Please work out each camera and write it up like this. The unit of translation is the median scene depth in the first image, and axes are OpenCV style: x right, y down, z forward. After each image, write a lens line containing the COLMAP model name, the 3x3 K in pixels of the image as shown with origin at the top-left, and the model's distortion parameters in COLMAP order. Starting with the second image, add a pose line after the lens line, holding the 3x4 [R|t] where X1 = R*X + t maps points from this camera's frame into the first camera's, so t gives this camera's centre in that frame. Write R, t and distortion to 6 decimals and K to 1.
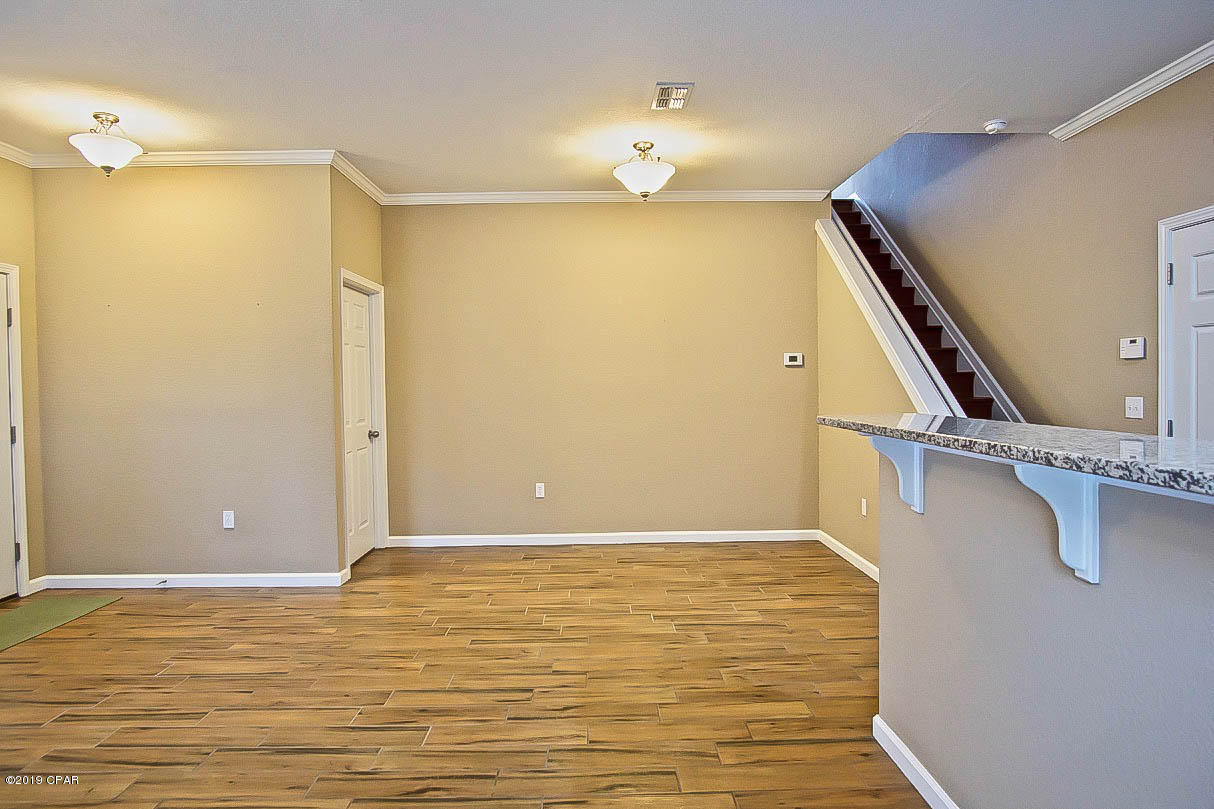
lens RADIAL K [[678.1, 0, 607.0], [0, 678.1, 404.5], [0, 0, 1]] dist [-0.035331, 0.012676]
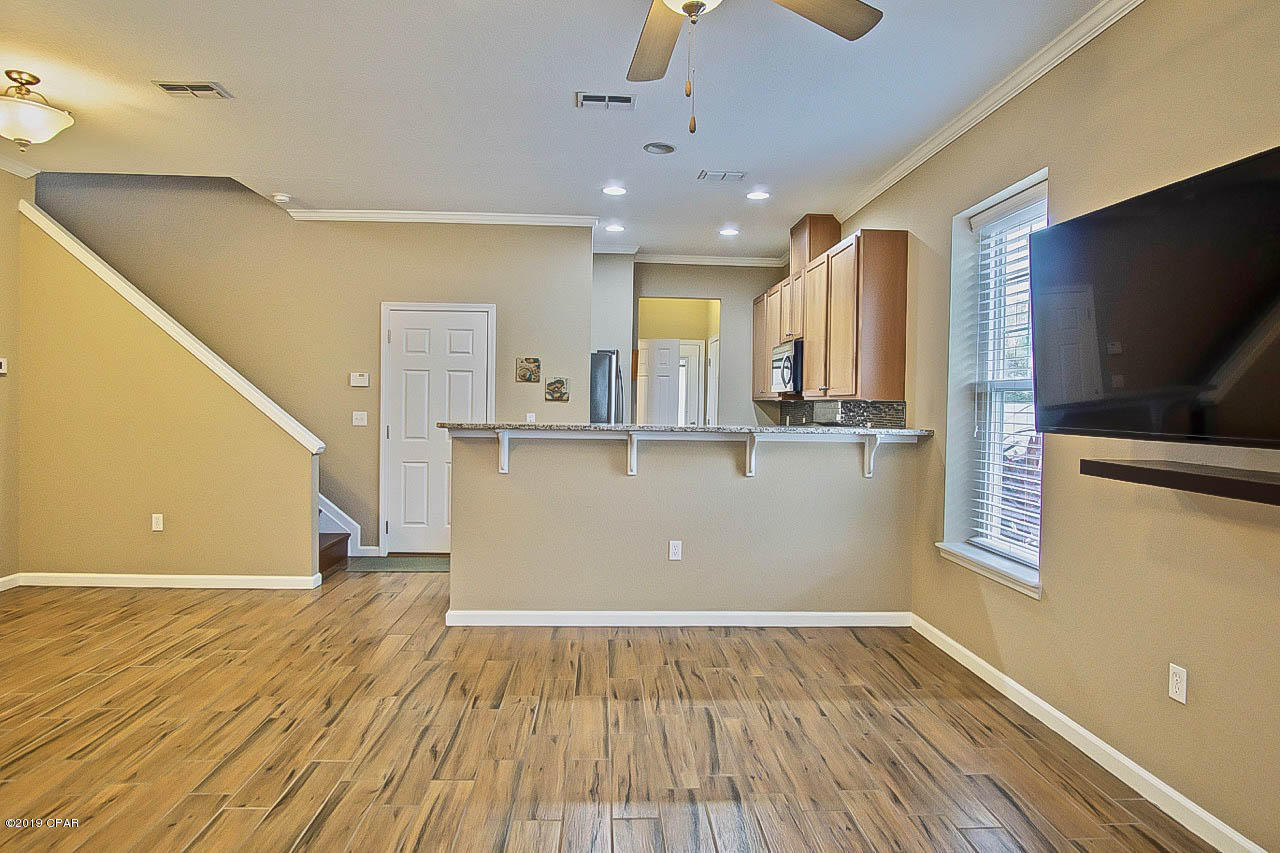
lens RADIAL K [[737.2, 0, 640.0], [0, 737.2, 426.5], [0, 0, 1]] dist [-0.000229, -0.000028]
pose [[-0.030069, -0.017289, 0.999398, -1.018599], [0.014456, 0.999738, 0.017730, 0.003078], [-0.999443, 0.014980, -0.029811, 0.450111]]
